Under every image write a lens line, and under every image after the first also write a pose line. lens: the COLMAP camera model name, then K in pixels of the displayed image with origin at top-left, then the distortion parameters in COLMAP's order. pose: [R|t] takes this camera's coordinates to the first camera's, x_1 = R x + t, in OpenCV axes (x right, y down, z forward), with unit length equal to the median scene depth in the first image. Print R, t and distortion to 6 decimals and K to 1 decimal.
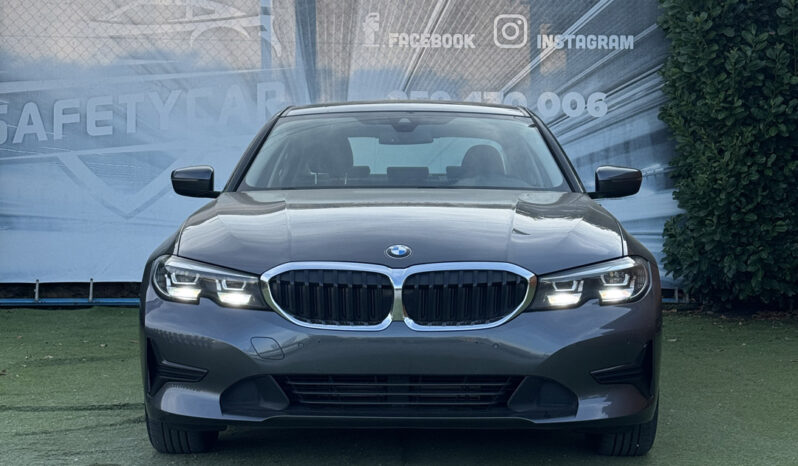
lens RADIAL K [[1469.8, 0, 373.4], [0, 1469.8, 248.8], [0, 0, 1]] dist [0.152119, 0.000000]
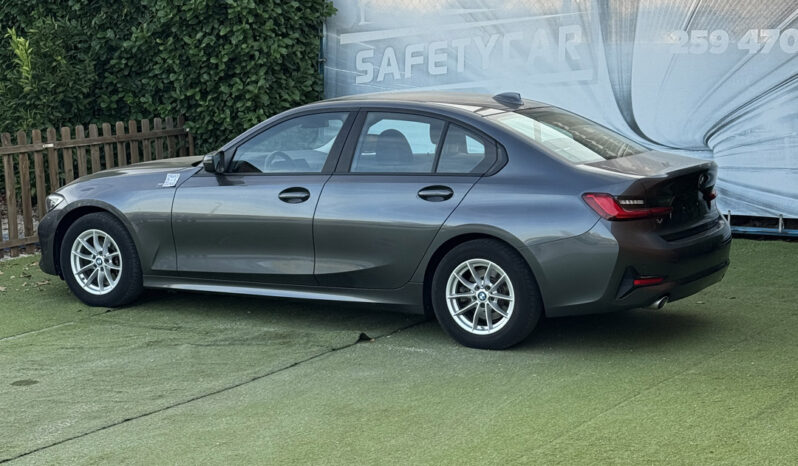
lens RADIAL K [[1469.8, 0, 404.4], [0, 1469.8, 236.4], [0, 0, 1]] dist [0.152119, 0.000000]
pose [[0.839387, 0.061764, -0.540014, 0.441691], [-0.002206, 0.993902, 0.110247, -0.077284], [0.543530, -0.091349, 0.834404, -0.020373]]
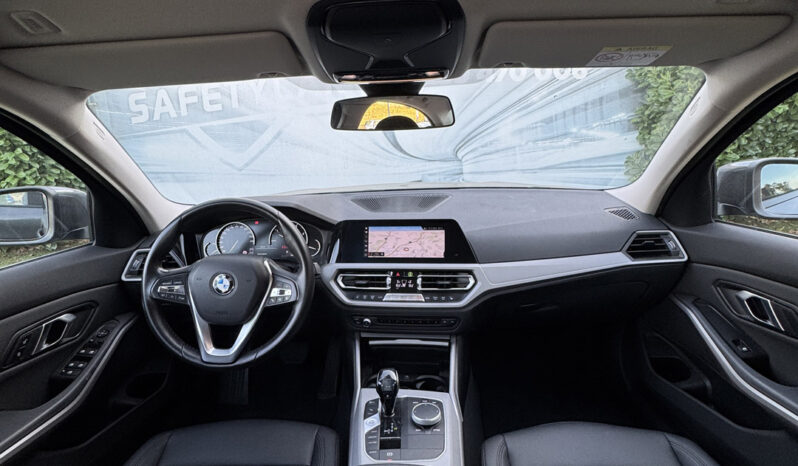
lens RADIAL K [[421.2, 0, 400.9], [0, 421.2, 231.7], [0, 0, 1]] dist [-0.011920, 0.002063]
pose [[0.997705, -0.031878, -0.059739, 0.009081], [0.043437, 0.978110, 0.203504, -0.038481], [0.051944, -0.205632, 0.977250, 0.600888]]
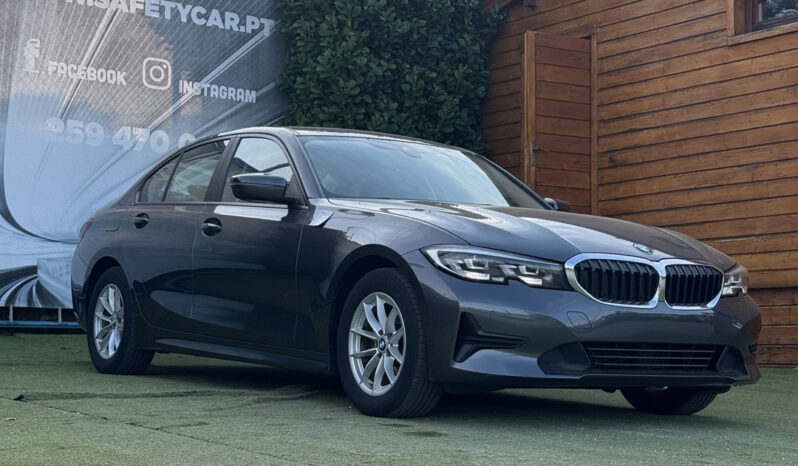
lens RADIAL K [[1469.8, 0, 398.3], [0, 1469.8, 238.2], [0, 0, 1]] dist [0.152119, 0.000000]
pose [[0.825244, 0.053555, 0.562231, -0.362779], [-0.021236, 0.997732, -0.063869, 0.036767], [-0.564376, 0.040768, 0.824510, 0.022459]]
